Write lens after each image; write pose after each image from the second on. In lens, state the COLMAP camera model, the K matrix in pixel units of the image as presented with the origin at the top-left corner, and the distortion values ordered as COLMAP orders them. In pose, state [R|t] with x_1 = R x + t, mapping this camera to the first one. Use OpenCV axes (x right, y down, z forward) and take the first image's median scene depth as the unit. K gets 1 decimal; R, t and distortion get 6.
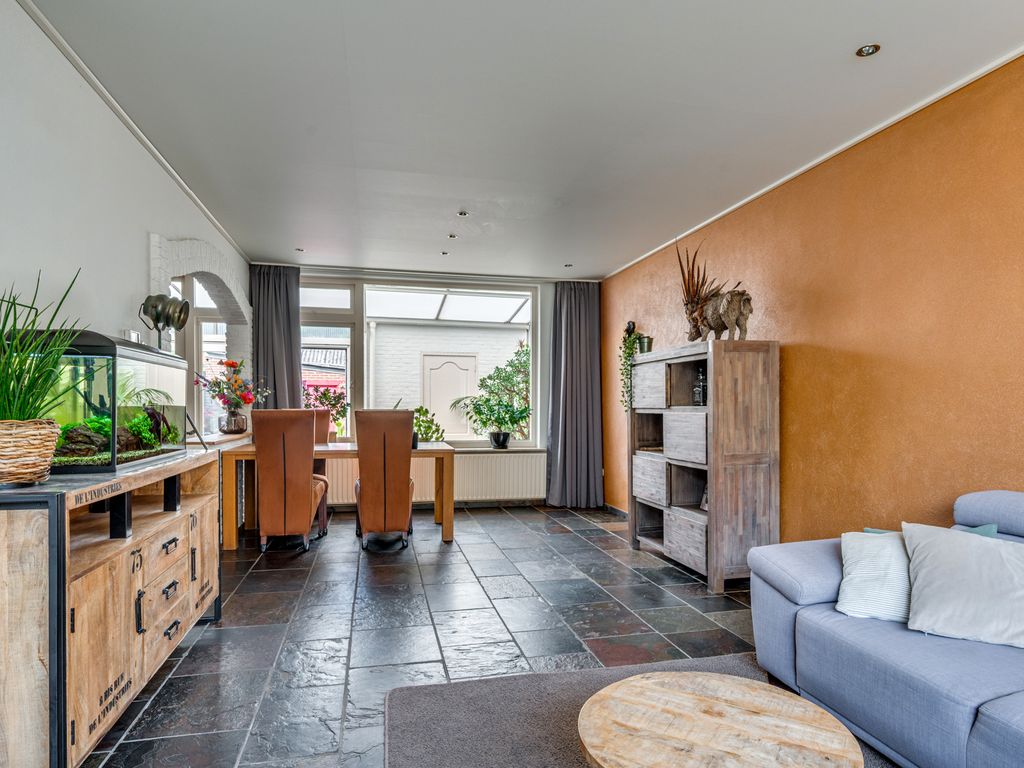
lens RADIAL K [[640.5, 0, 512.0], [0, 640.5, 384.0], [0, 0, 1]] dist [-0.001147, -0.000116]
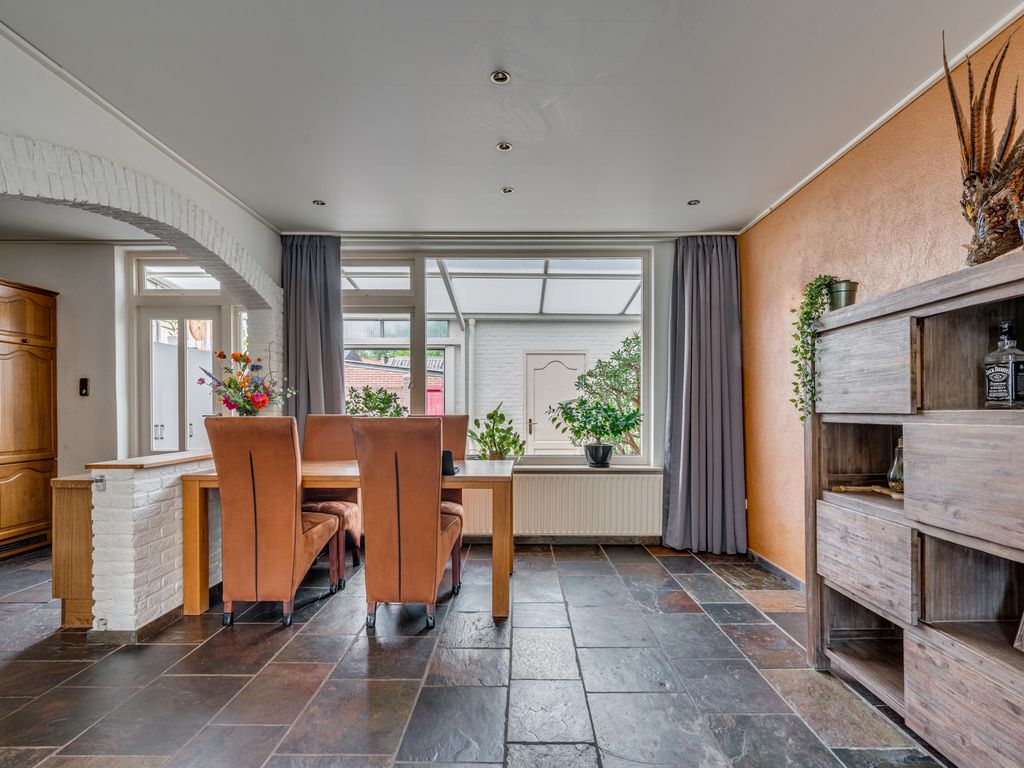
lens RADIAL K [[567.2, 0, 513.6], [0, 567.2, 408.5], [0, 0, 1]] dist [0.001284, 0.000964]
pose [[0.975188, -0.003888, -0.221344, 0.032256], [0.010798, 0.999491, 0.030018, 0.012075], [0.221115, -0.031663, 0.974734, 0.345988]]
